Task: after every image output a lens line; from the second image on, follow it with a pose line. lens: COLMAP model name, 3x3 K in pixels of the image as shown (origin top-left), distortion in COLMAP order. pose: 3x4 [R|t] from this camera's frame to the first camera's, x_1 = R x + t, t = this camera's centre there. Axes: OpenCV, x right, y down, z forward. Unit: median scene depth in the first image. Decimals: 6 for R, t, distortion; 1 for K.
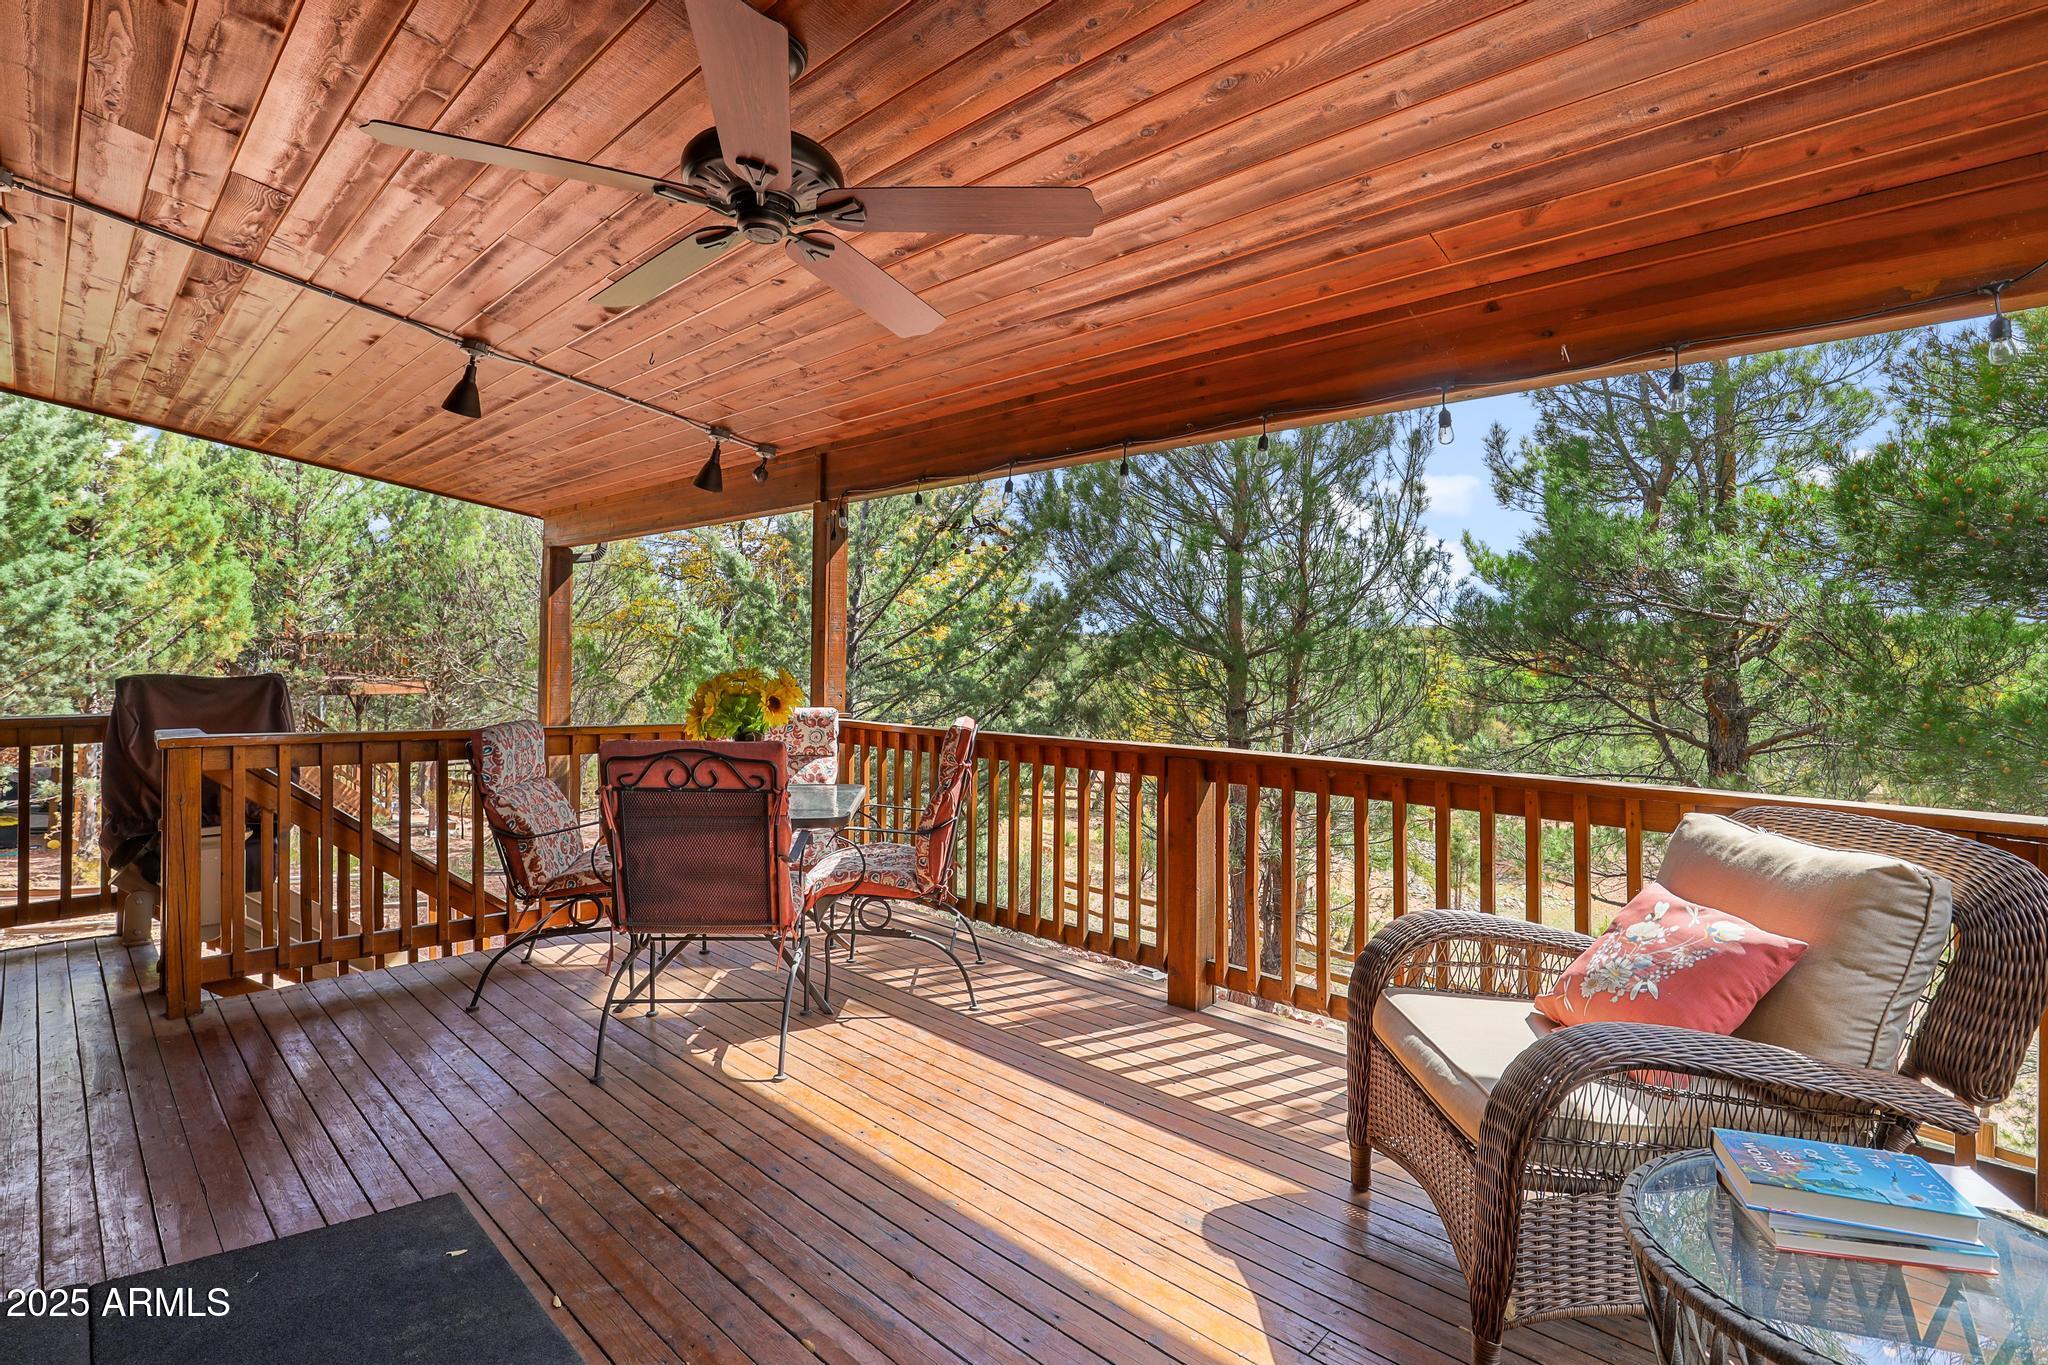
lens RADIAL K [[939.4, 0, 1024.0], [0, 939.4, 682.5], [0, 0, 1]] dist [-0.023593, -0.000105]
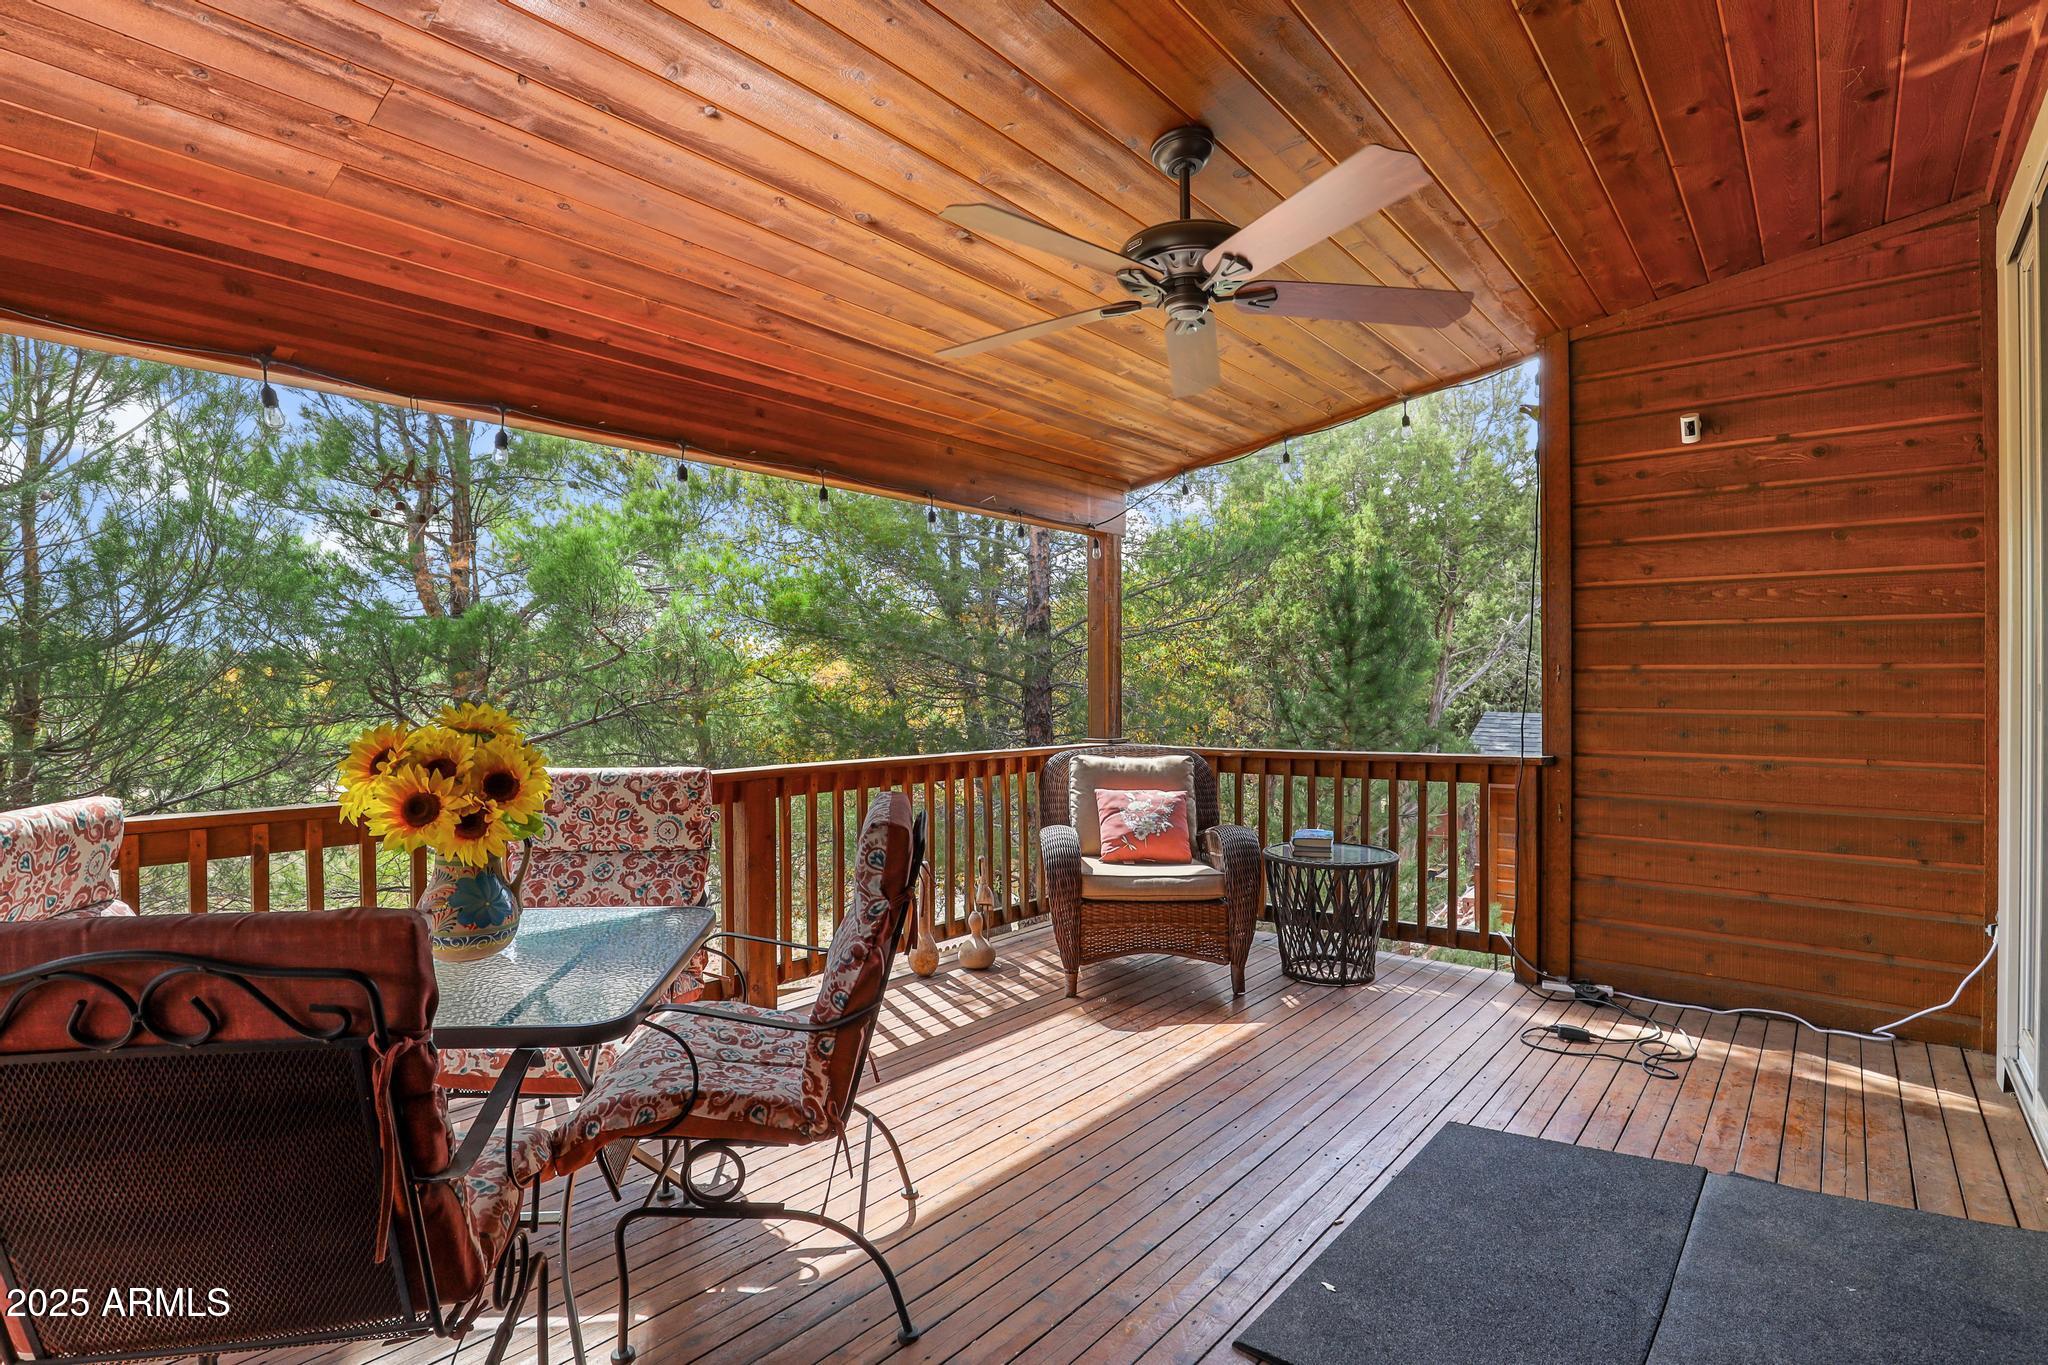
lens RADIAL K [[939.4, 0, 1024.0], [0, 939.4, 682.5], [0, 0, 1]] dist [-0.023593, -0.000105]
pose [[-0.018831, -0.008522, 0.999786, -1.221816], [0.025382, 0.999637, 0.008999, -0.030532], [-0.999500, 0.025546, -0.018608, 1.032287]]
